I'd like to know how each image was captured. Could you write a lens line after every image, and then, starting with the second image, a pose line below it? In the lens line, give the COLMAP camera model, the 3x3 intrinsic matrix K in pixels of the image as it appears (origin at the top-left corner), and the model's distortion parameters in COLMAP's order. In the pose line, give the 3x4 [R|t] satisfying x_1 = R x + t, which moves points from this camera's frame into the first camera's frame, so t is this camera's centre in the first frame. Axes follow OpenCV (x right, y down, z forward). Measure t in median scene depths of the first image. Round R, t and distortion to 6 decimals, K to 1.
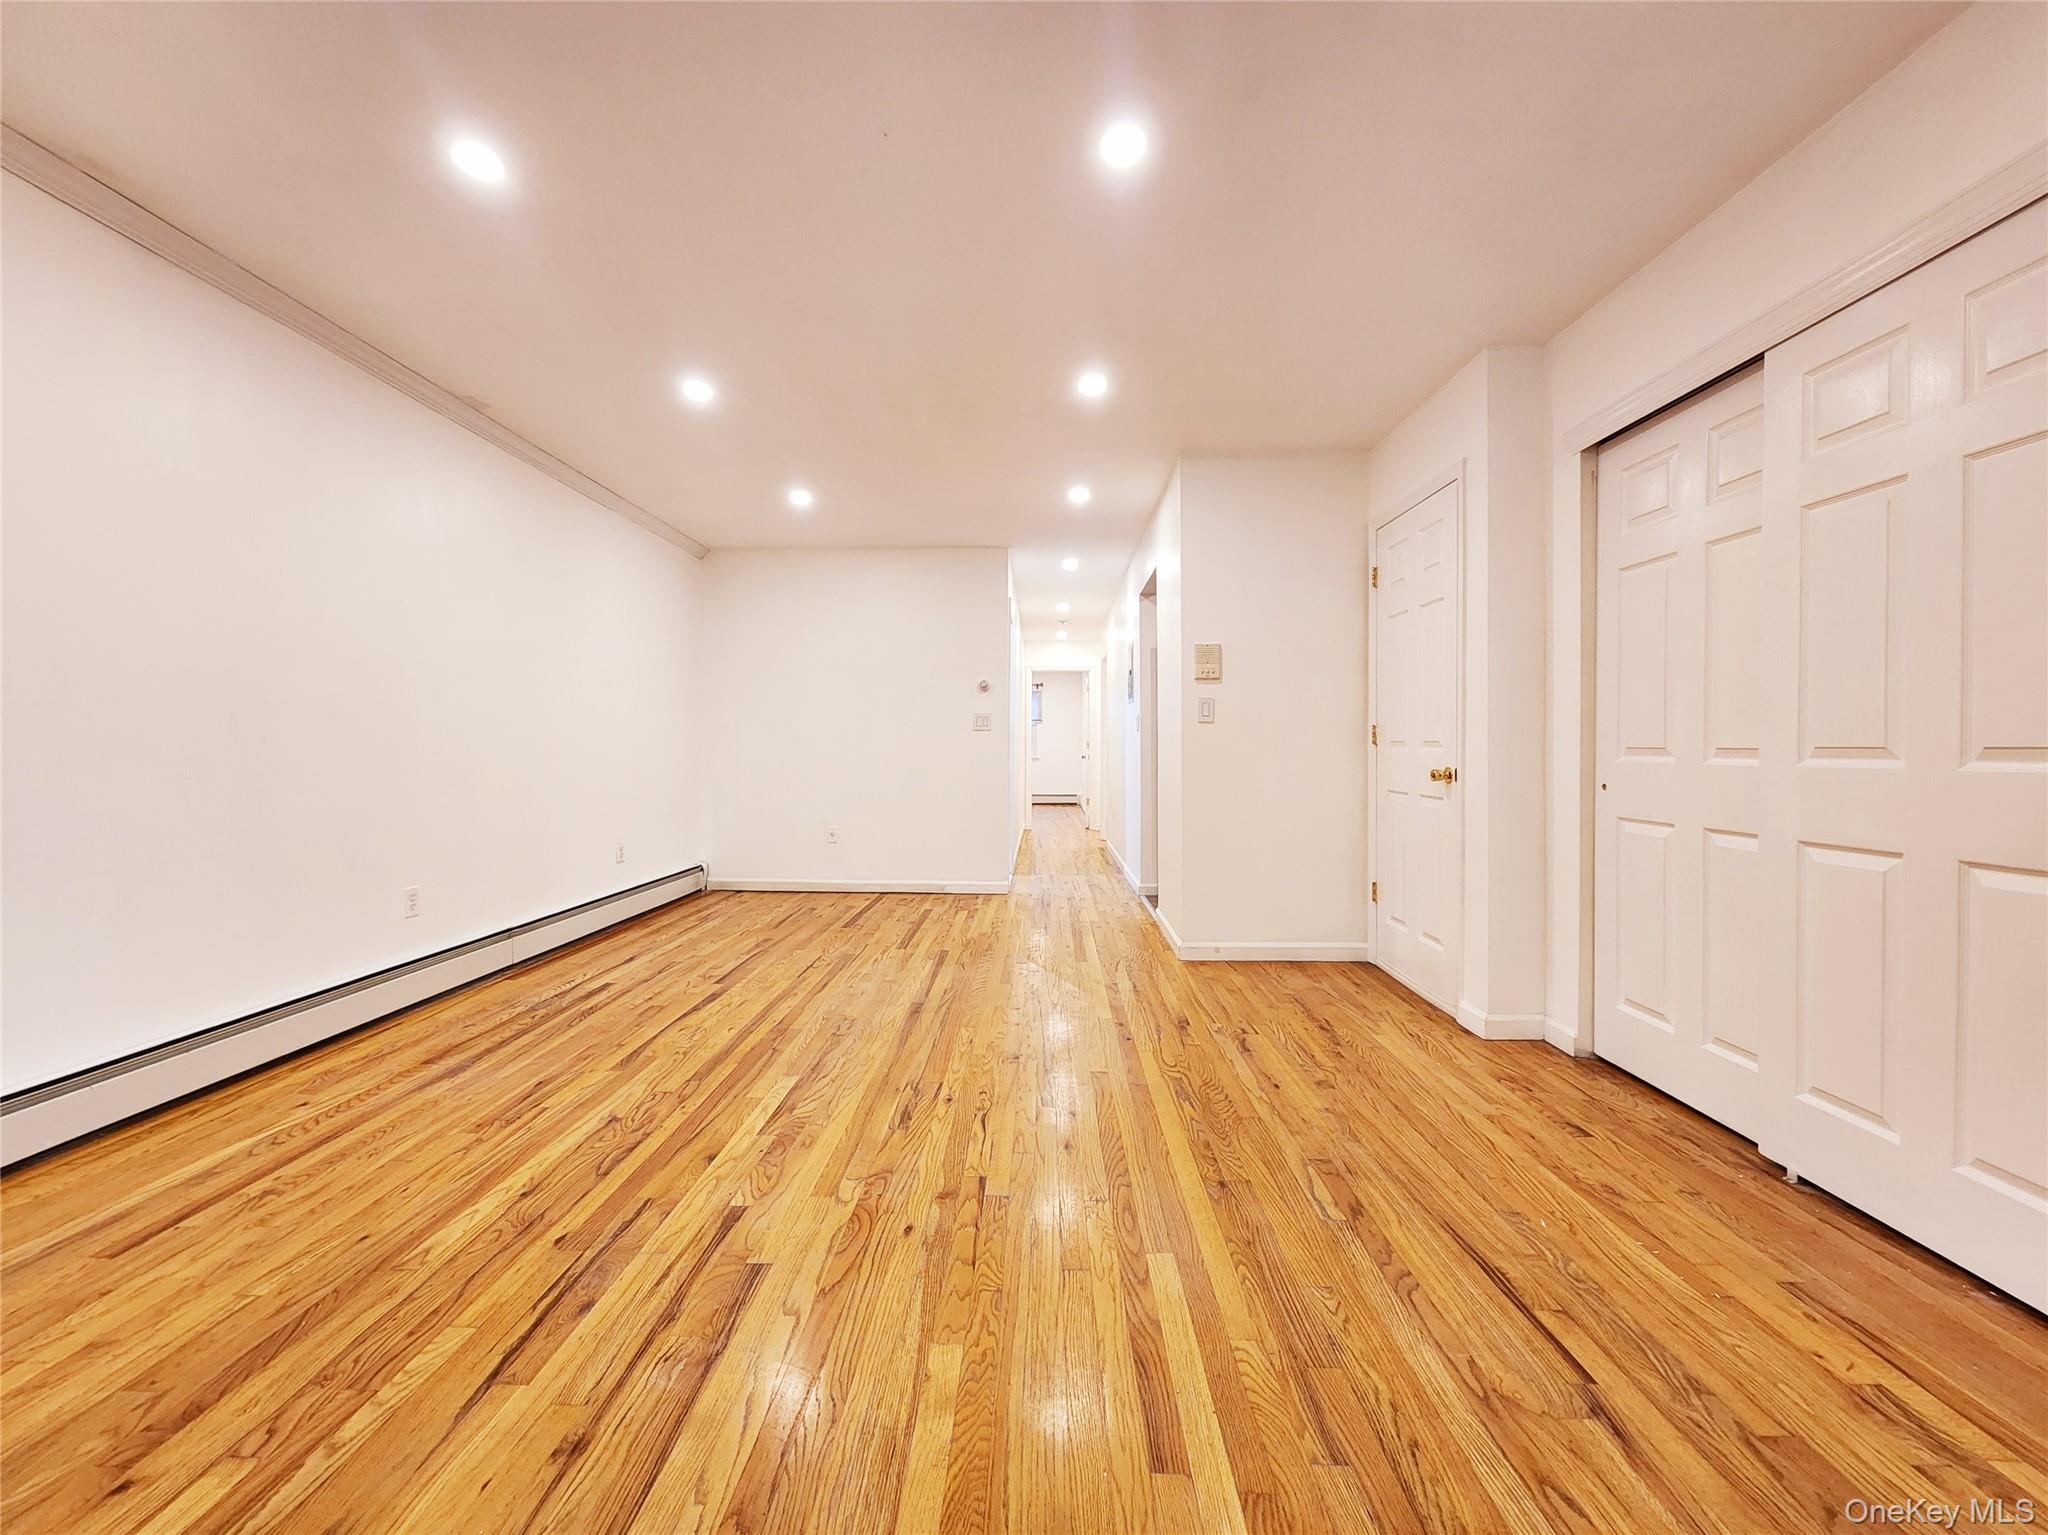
lens RADIAL K [[843.2, 0, 1014.6], [0, 843.2, 756.5], [0, 0, 1]] dist [-0.001130, -0.000321]
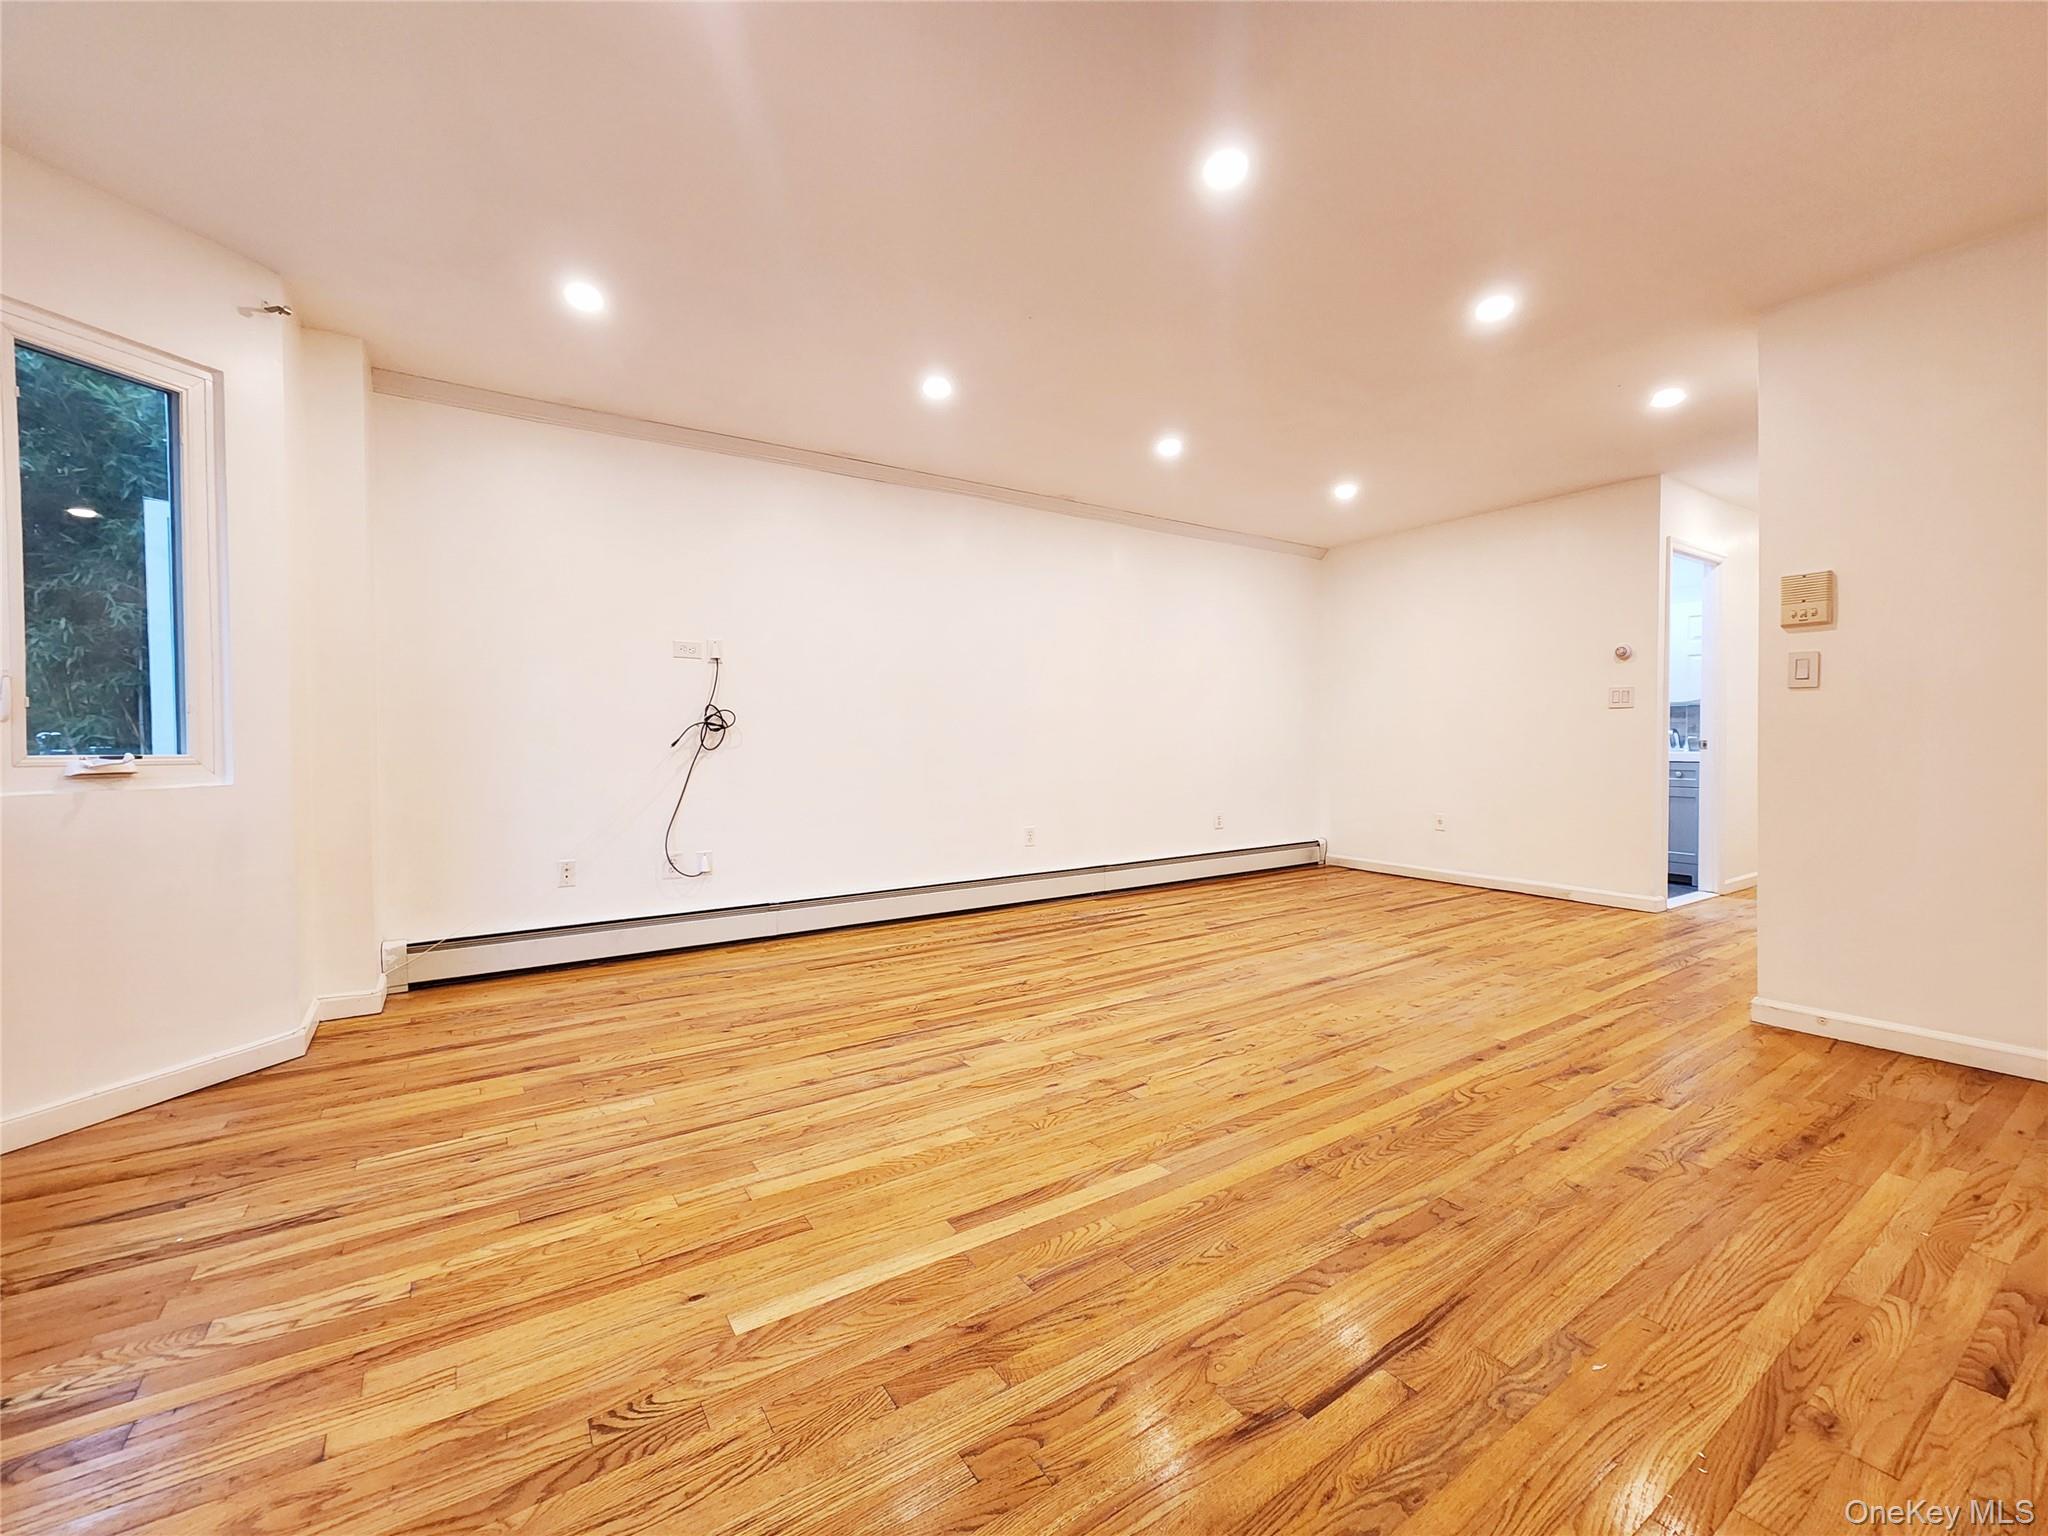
lens RADIAL K [[835.9, 0, 1009.1], [0, 835.9, 757.8], [0, 0, 1]] dist [0.007625, -0.006053]
pose [[0.575333, 0.011337, -0.817841, 0.675183], [0.003972, 0.999853, 0.016654, 0.003937], [0.817910, -0.012829, 0.575204, 0.117747]]
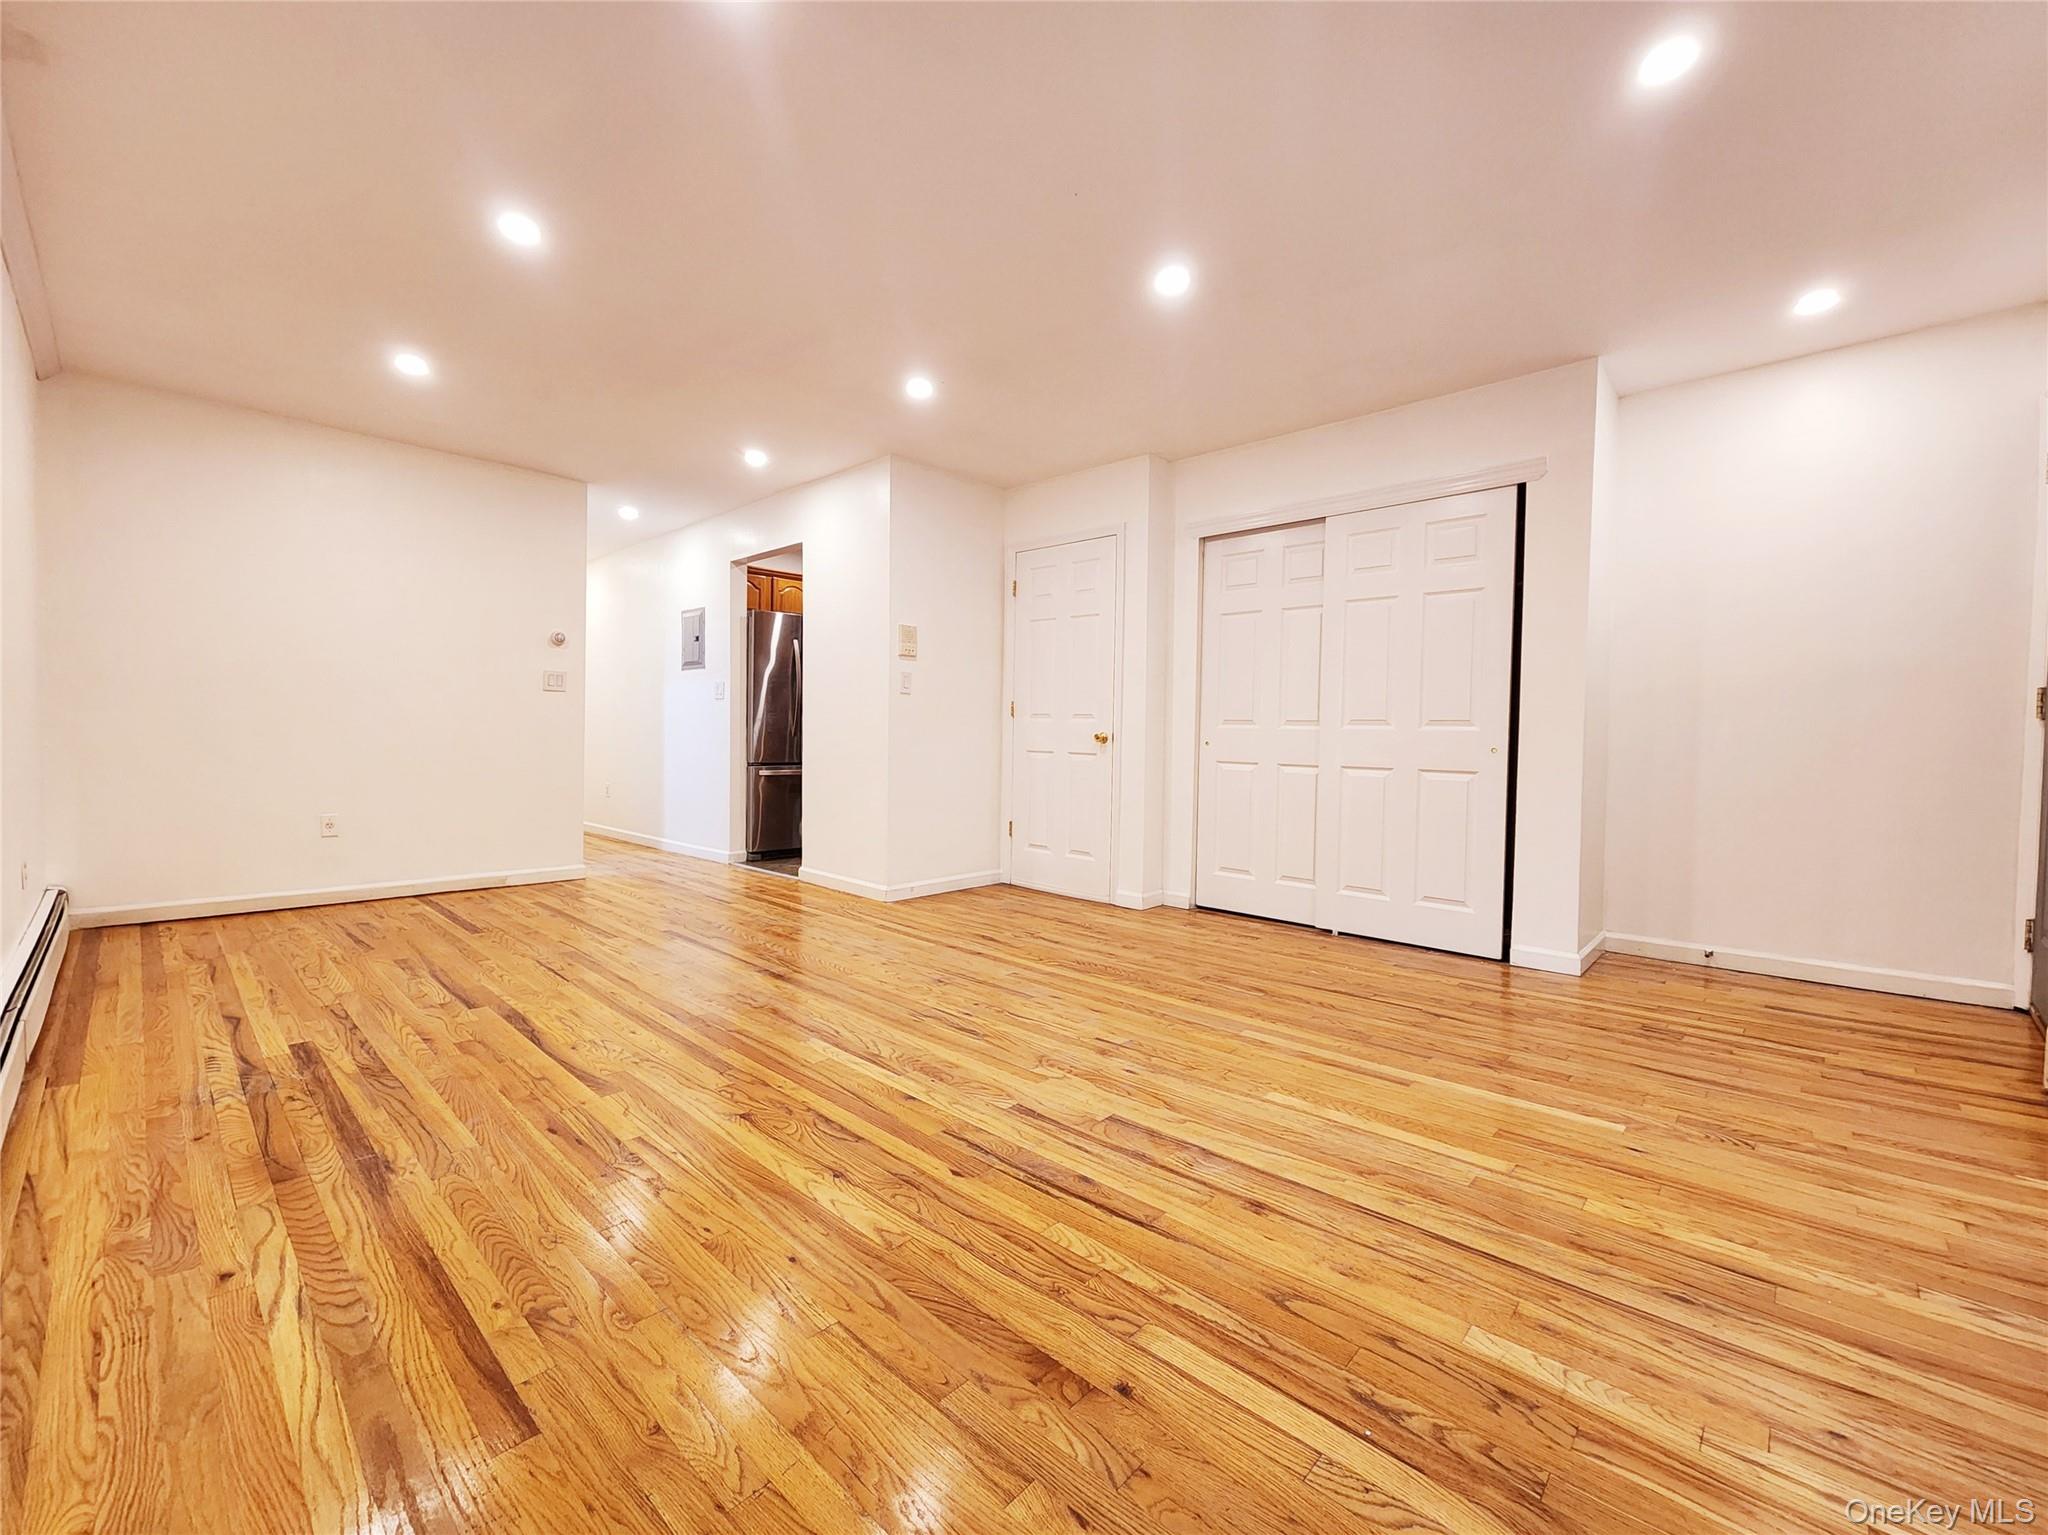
lens RADIAL K [[843.2, 0, 1014.6], [0, 843.2, 756.5], [0, 0, 1]] dist [-0.001130, -0.000321]
pose [[0.664756, -0.011208, 0.746977, -0.875916], [-0.008040, 0.999722, 0.022155, 0.030652], [-0.747017, -0.020734, 0.664481, 0.194577]]
